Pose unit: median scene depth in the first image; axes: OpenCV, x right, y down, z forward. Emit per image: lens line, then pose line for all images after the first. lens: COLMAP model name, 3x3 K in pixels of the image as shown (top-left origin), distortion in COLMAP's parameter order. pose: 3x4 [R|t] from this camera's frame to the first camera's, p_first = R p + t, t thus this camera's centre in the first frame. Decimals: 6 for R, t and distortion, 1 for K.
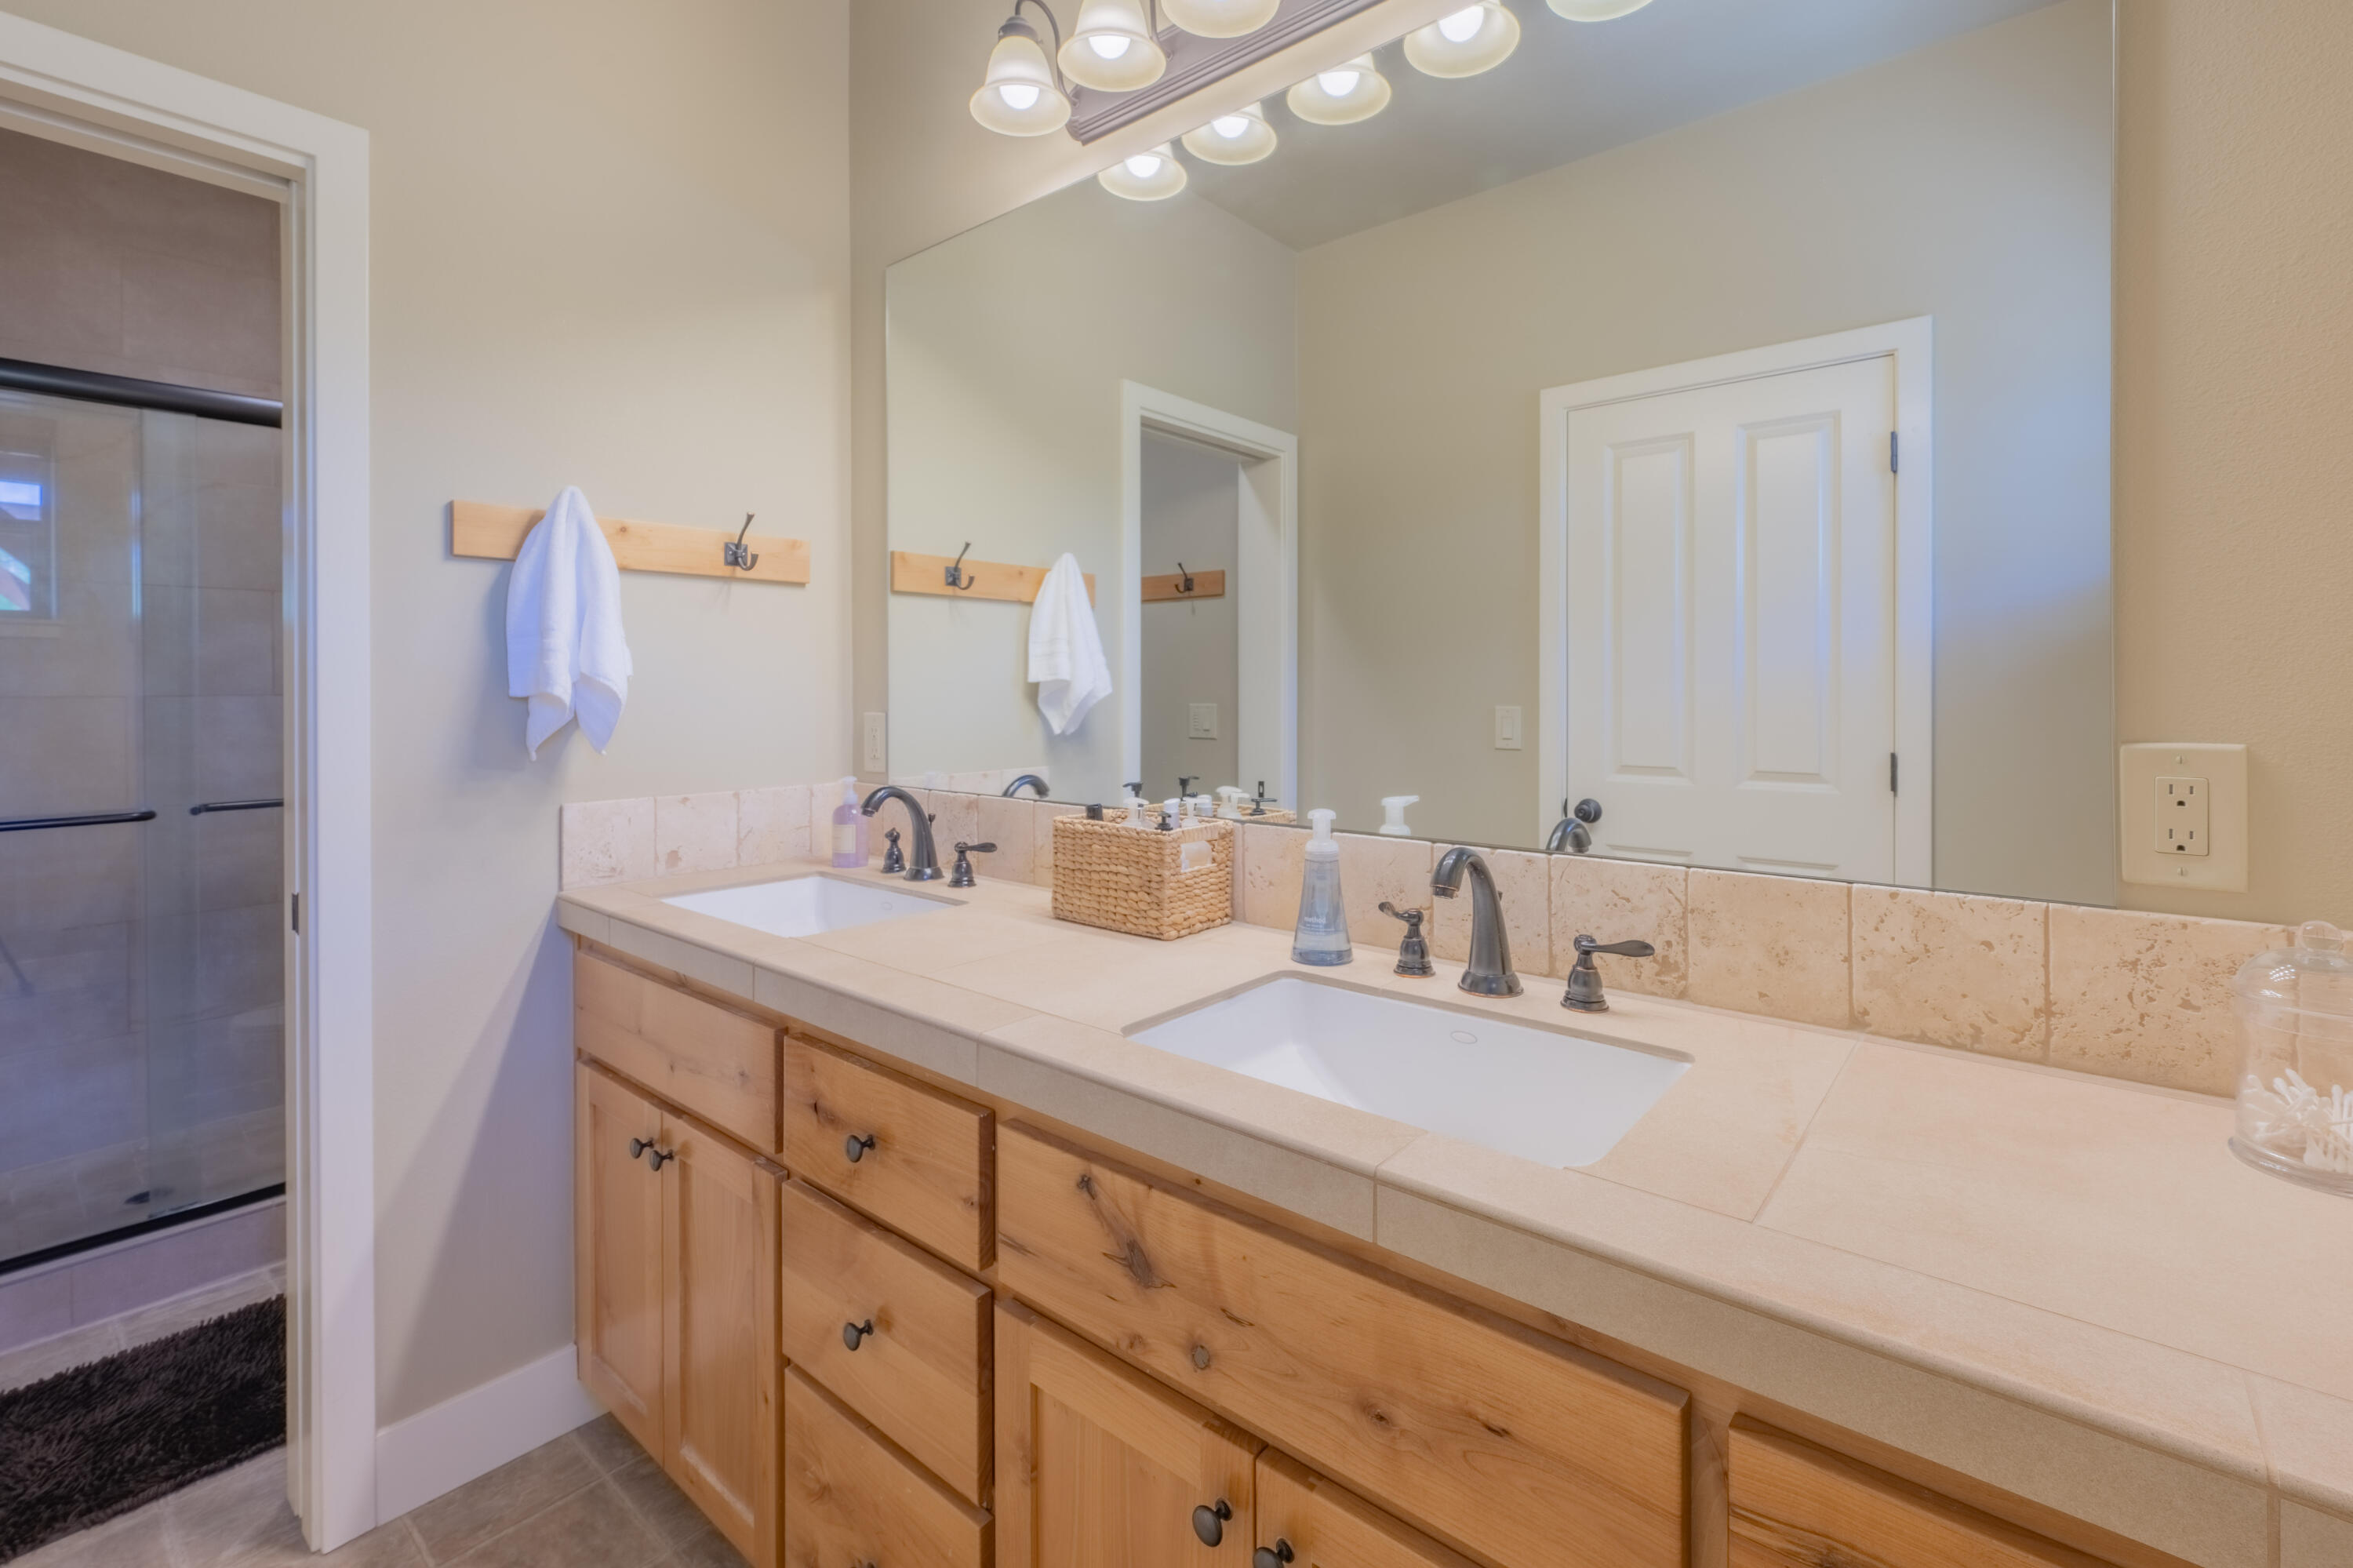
lens RADIAL K [[1038.4, 0, 1177.9], [0, 1038.4, 654.2], [0, 0, 1]] dist [-0.001724, -0.000149]
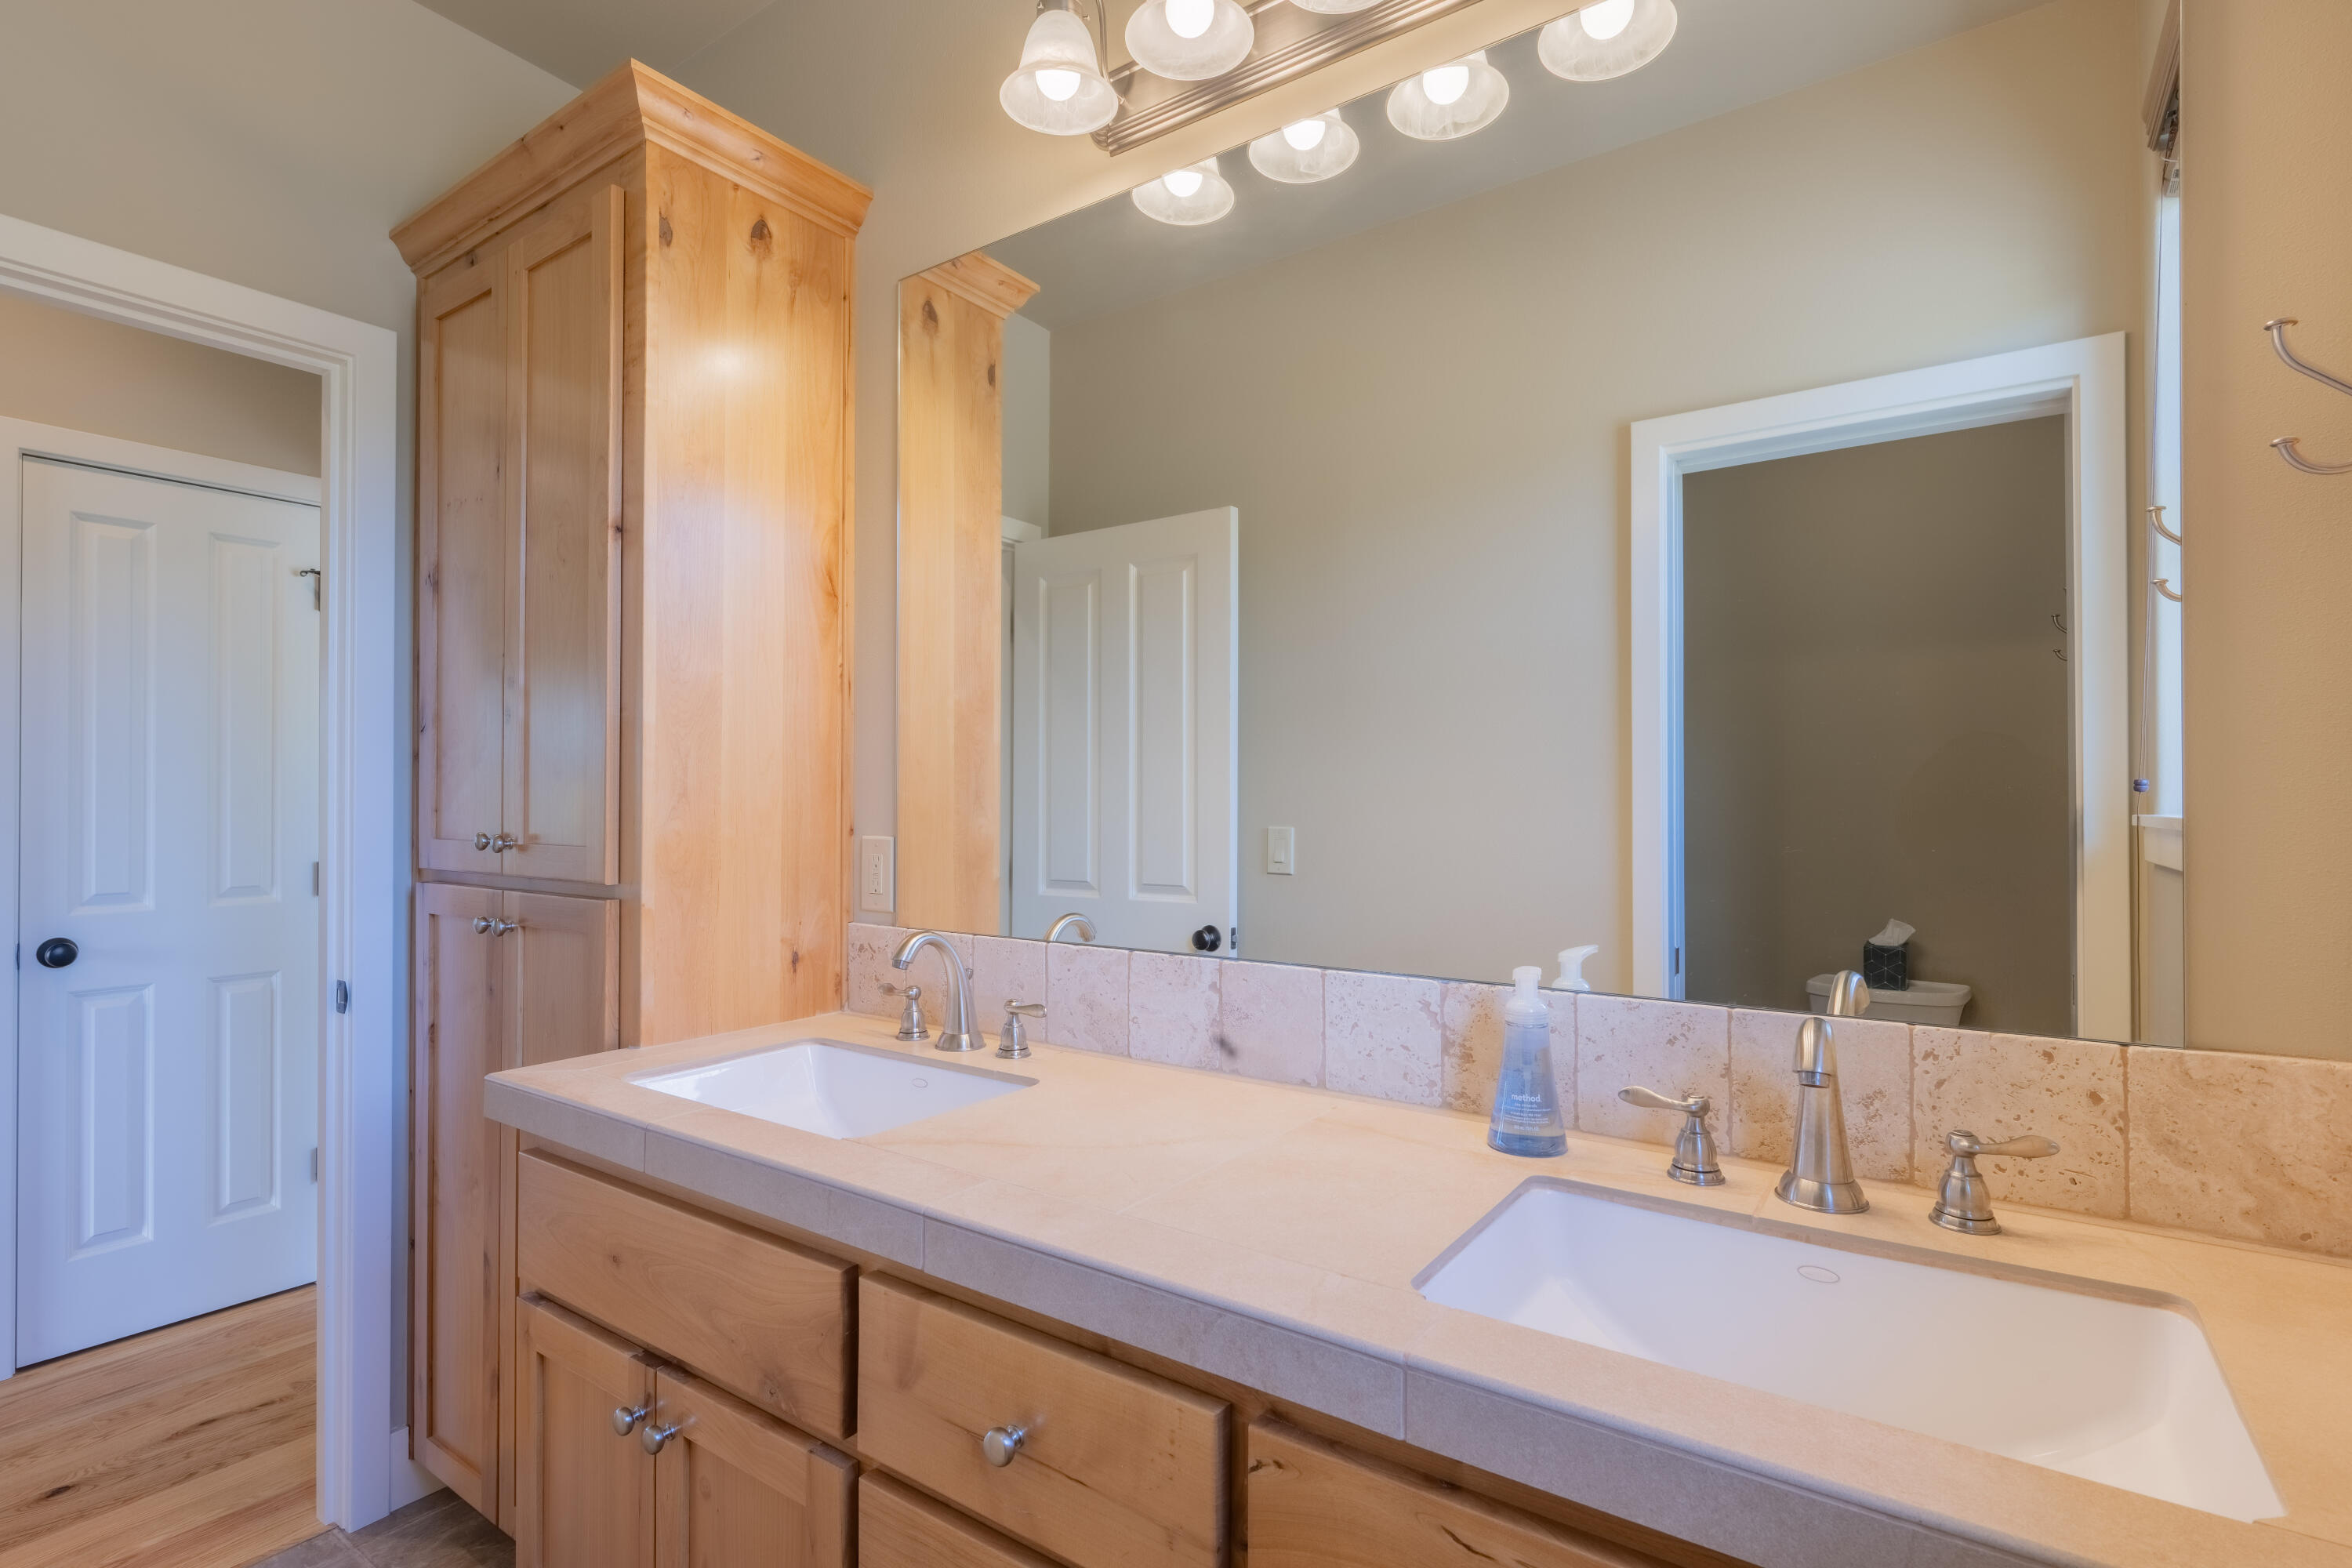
lens RADIAL K [[1120.8, 0, 1176.0], [0, 1120.8, 784.0], [0, 0, 1]] dist [0.000492, -0.000015]
pose [[0.996065, 0.006684, 0.088372, -0.147585], [-0.007633, 0.999917, 0.010400, 0.003493], [-0.088295, -0.011033, 0.996033, 0.121801]]
